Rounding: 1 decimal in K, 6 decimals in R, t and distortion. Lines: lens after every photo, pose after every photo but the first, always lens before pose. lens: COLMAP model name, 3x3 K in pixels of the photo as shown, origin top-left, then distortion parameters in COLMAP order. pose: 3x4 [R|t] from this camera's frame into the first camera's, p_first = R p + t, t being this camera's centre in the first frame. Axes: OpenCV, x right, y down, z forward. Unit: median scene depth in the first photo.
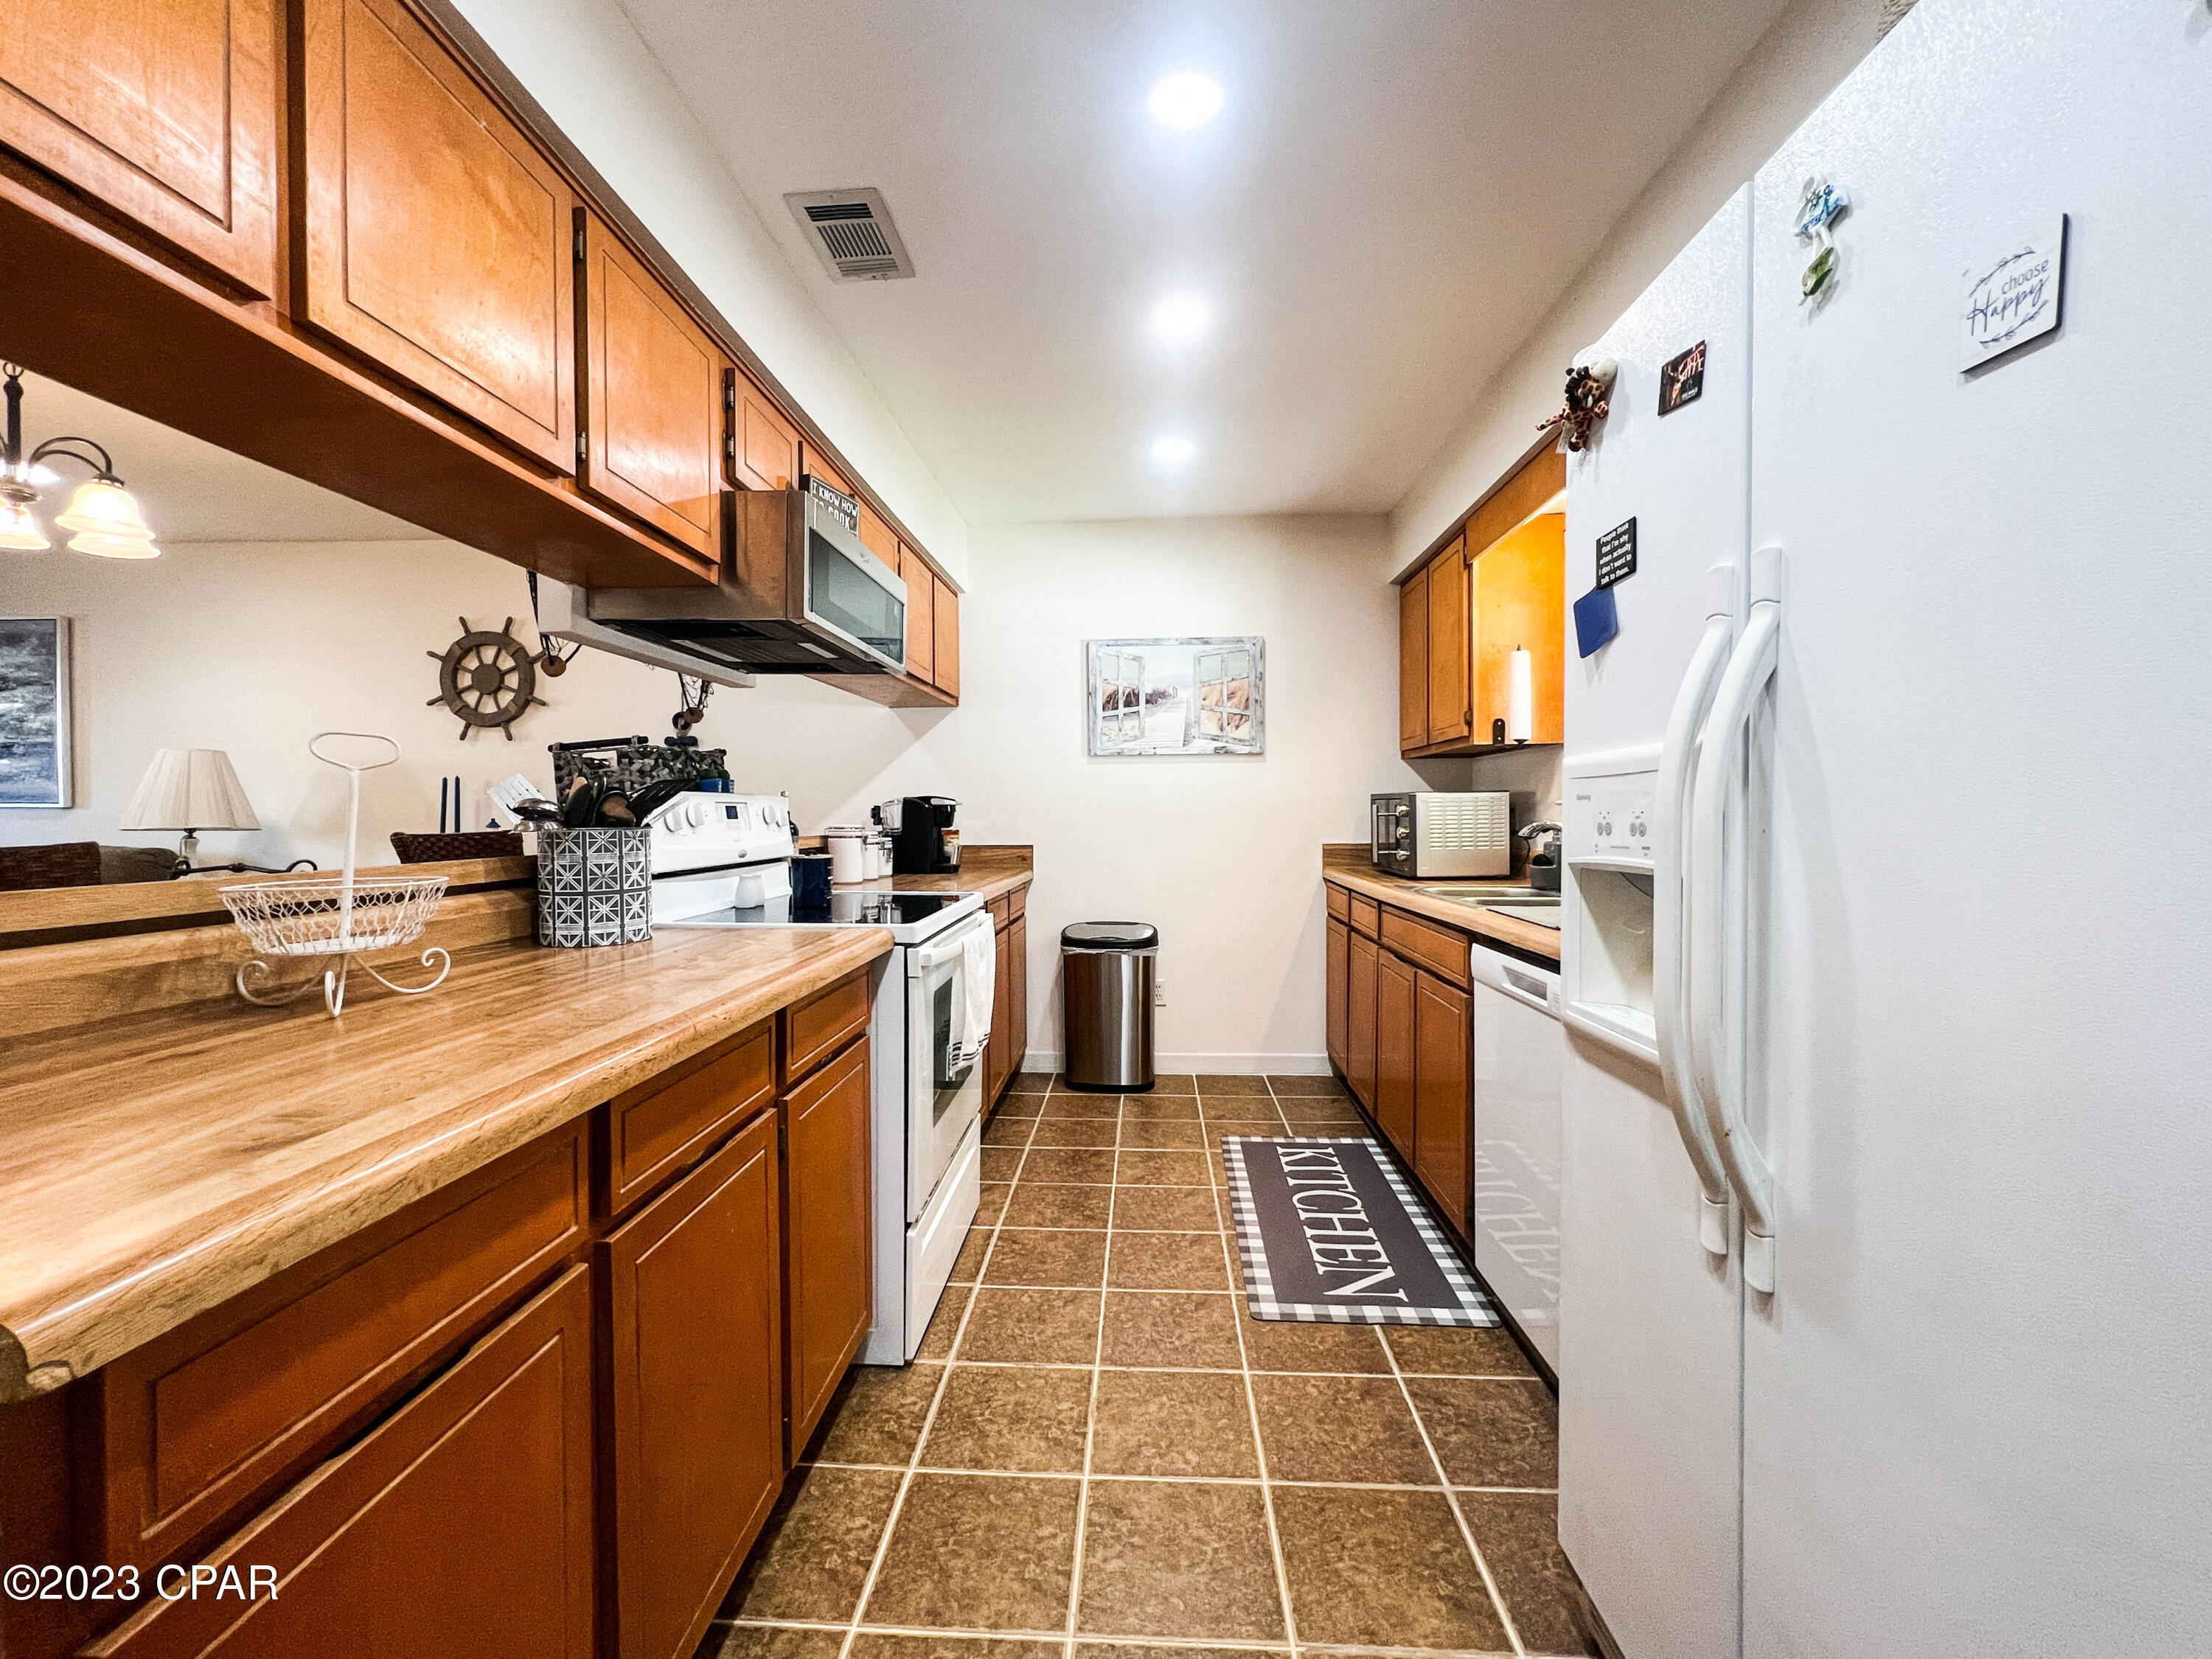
lens RADIAL K [[883.5, 0, 1101.5], [0, 883.5, 834.9], [0, 0, 1]] dist [-0.001576, 0.001065]
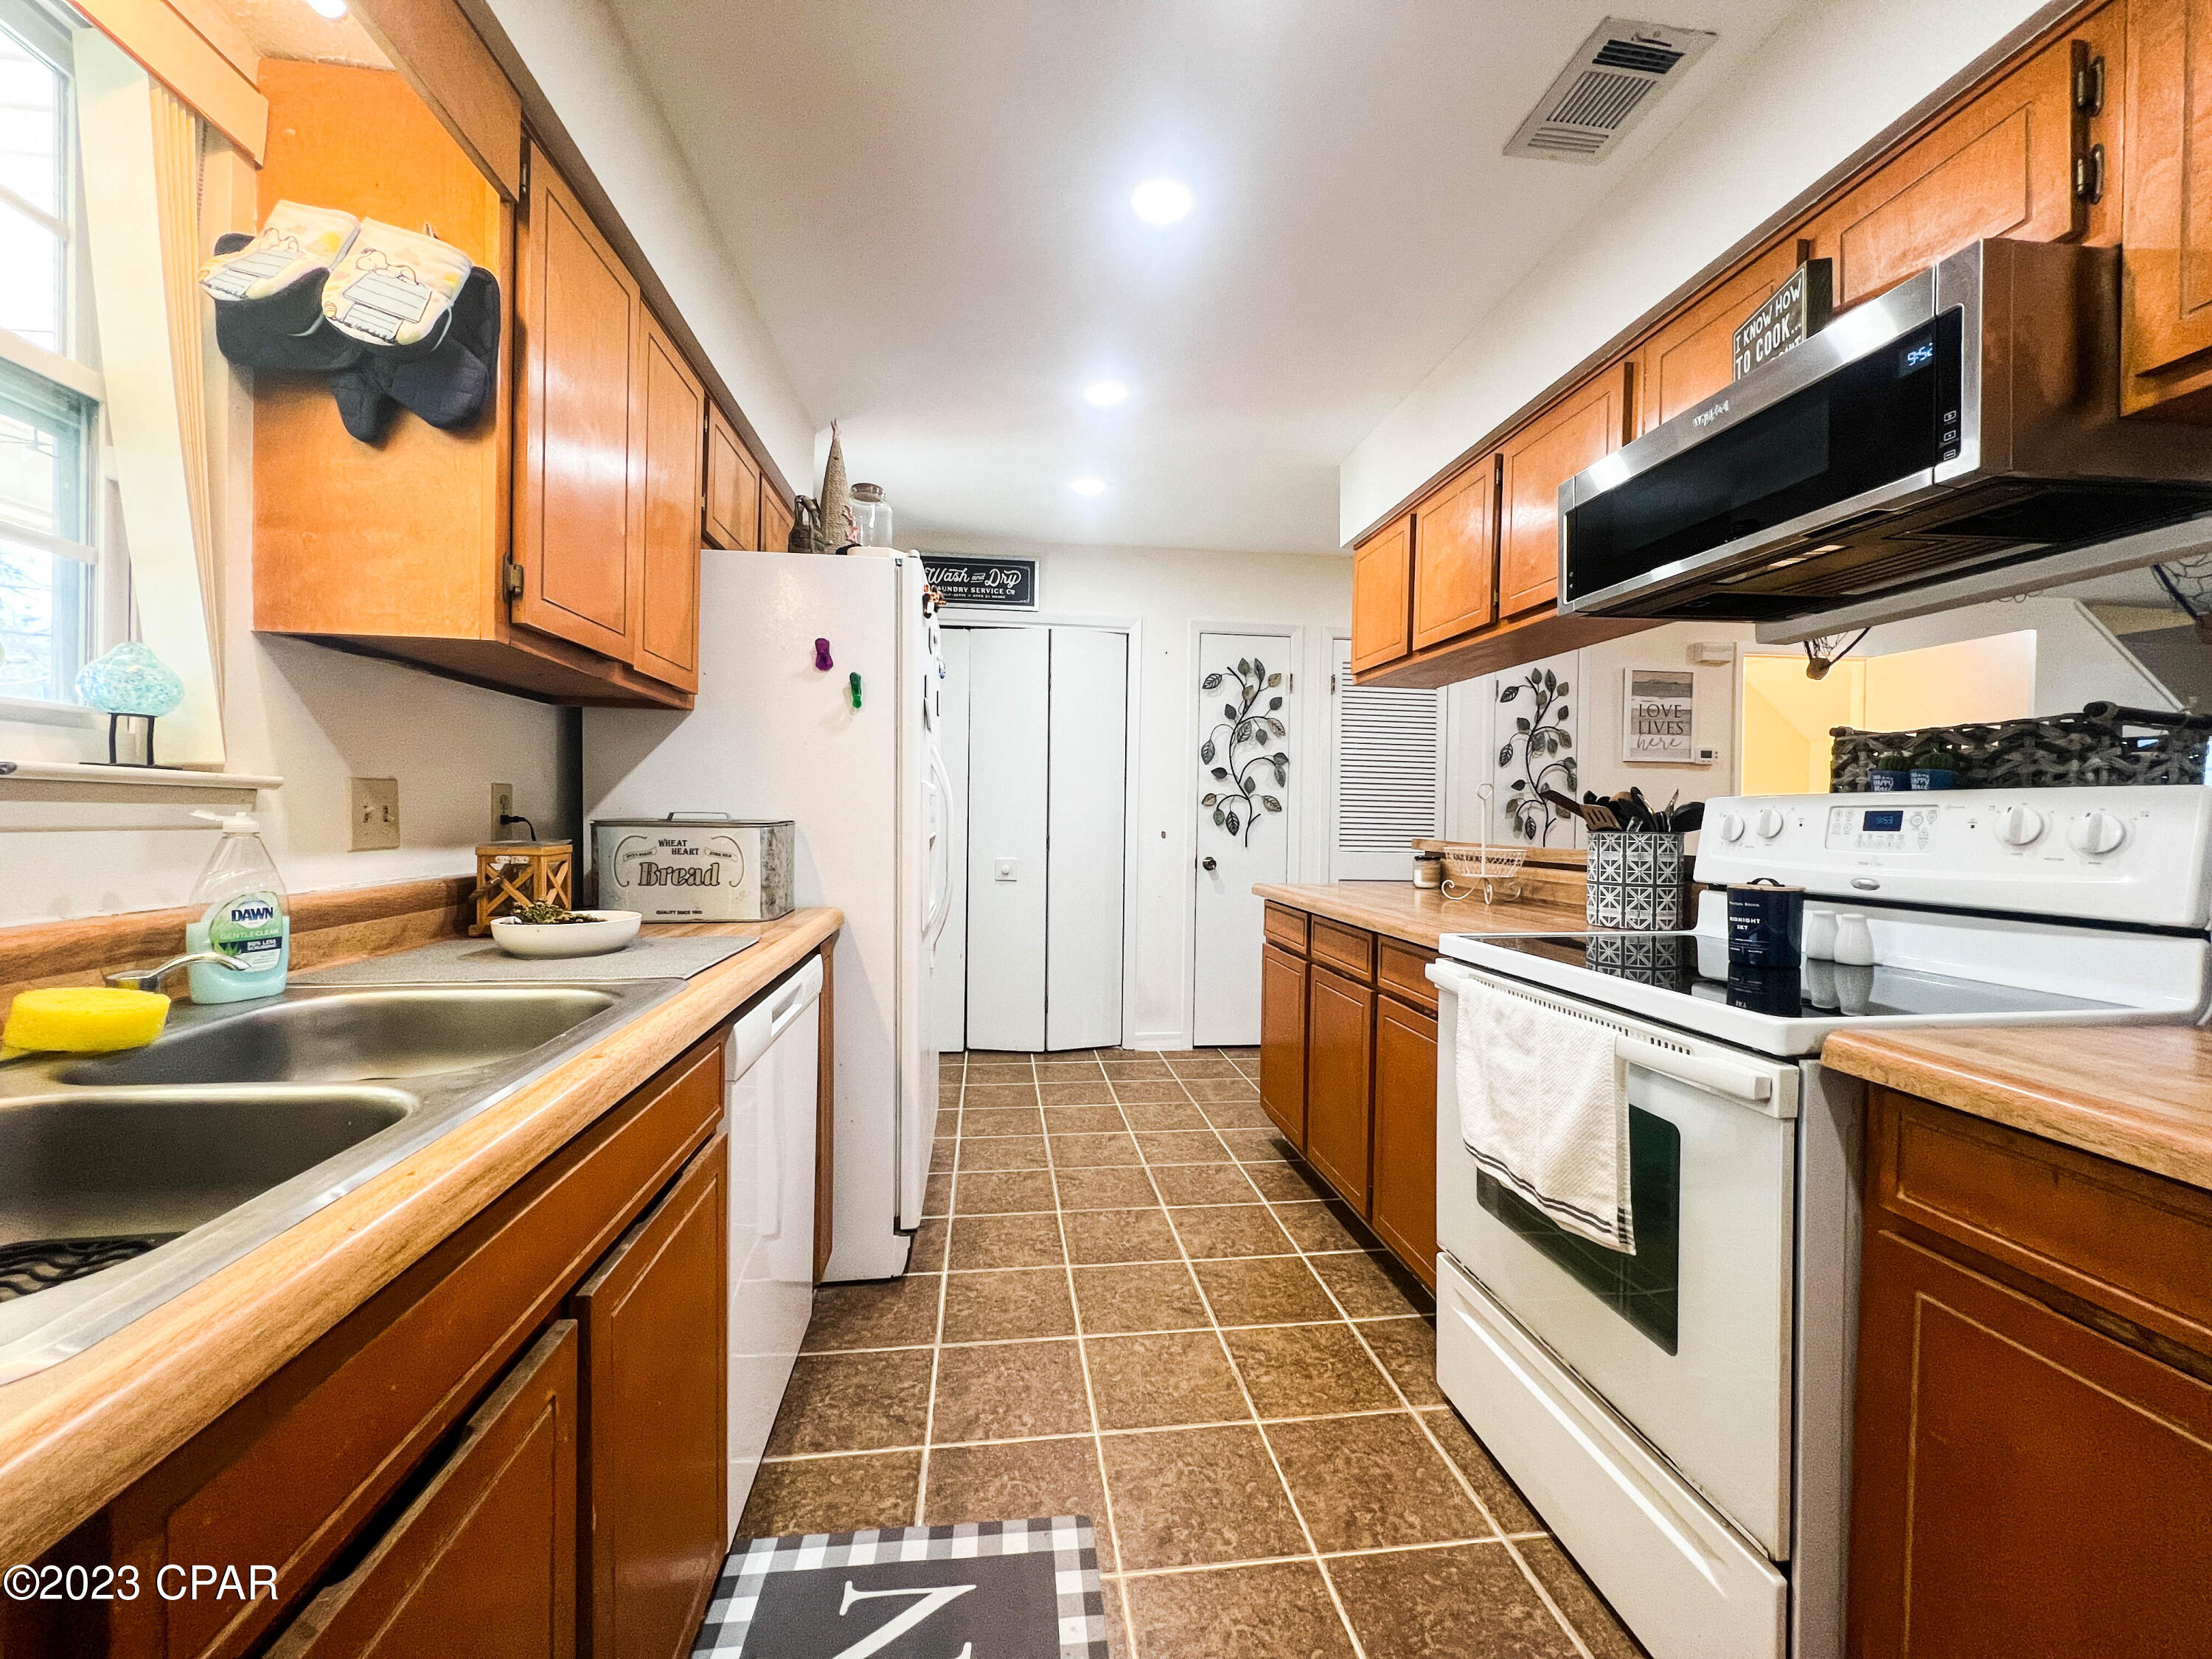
lens RADIAL K [[883.5, 0, 1098.7], [0, 883.5, 816.1], [0, 0, 1]] dist [-0.001576, 0.001065]
pose [[-0.983774, -0.010774, -0.179089, 0.149897], [-0.016151, 0.999461, 0.028593, -0.021202], [0.178685, 0.031021, -0.983417, 0.847533]]
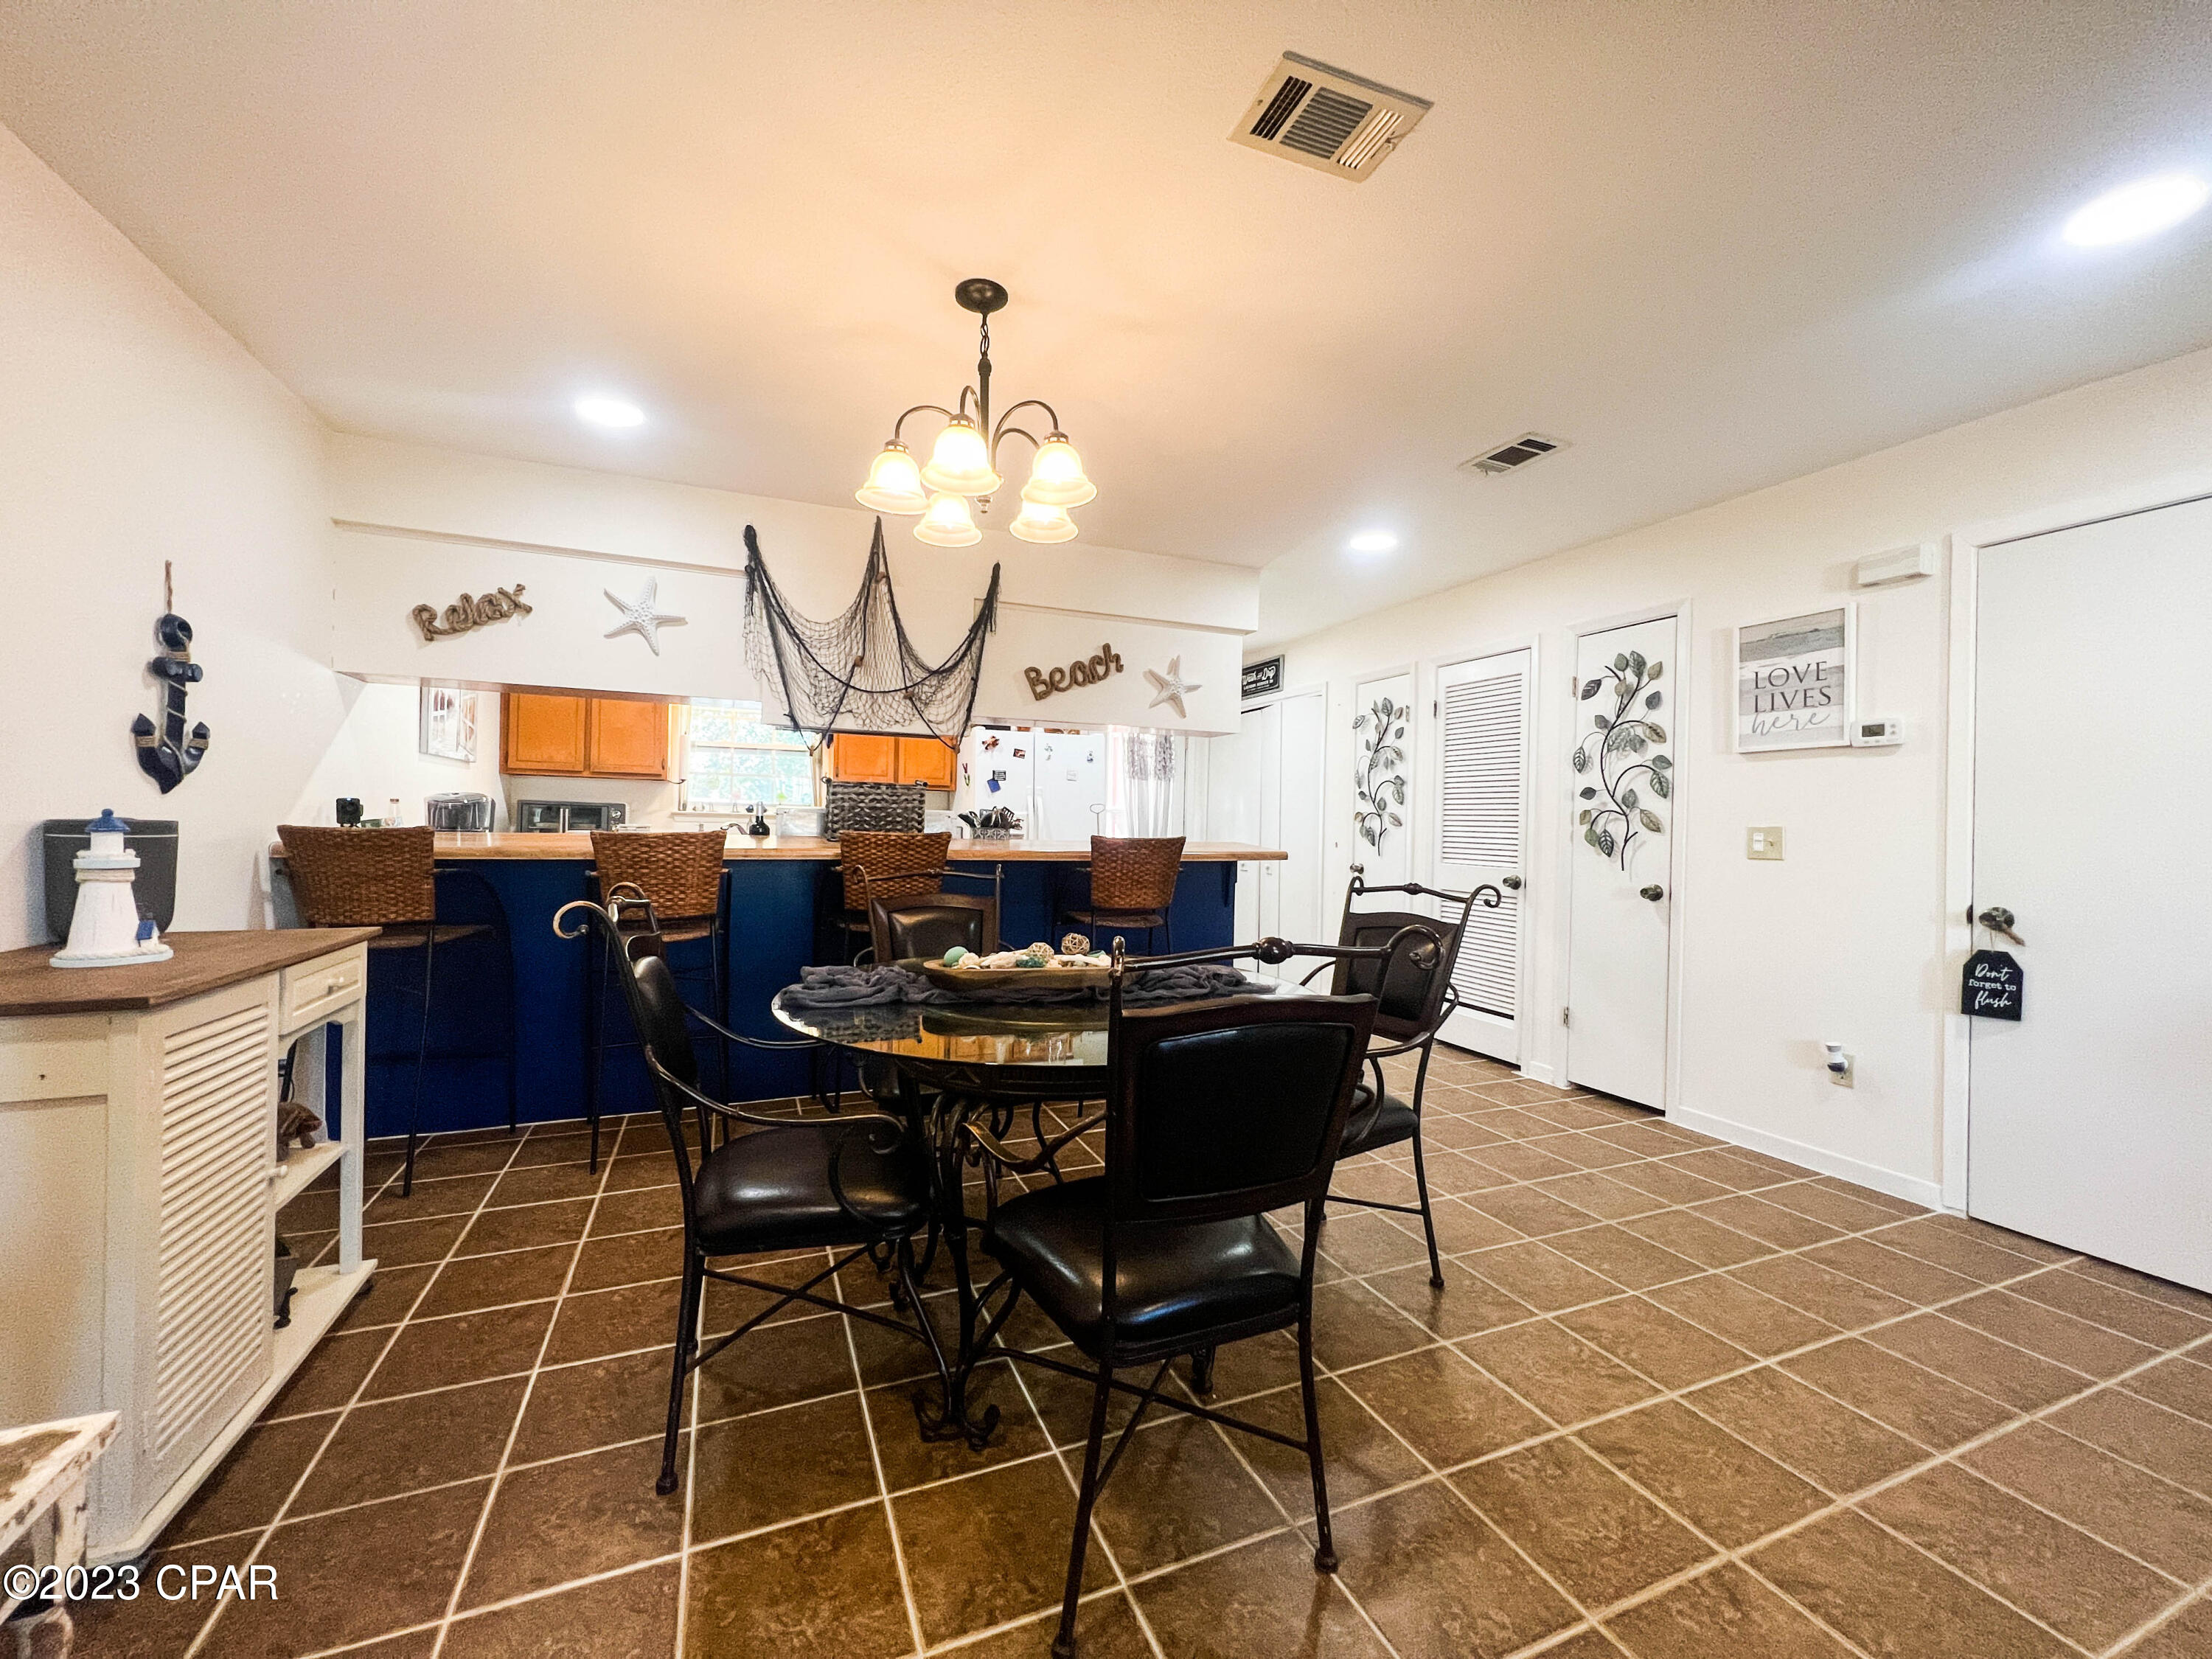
lens RADIAL K [[883.5, 0, 1100.1], [0, 883.5, 832.0], [0, 0, 1]] dist [-0.001576, 0.001065]
pose [[-0.425076, -0.012202, 0.905075, -1.238274], [0.005655, 0.999854, 0.016136, -0.013183], [-0.905140, 0.011978, -0.424945, 0.739025]]
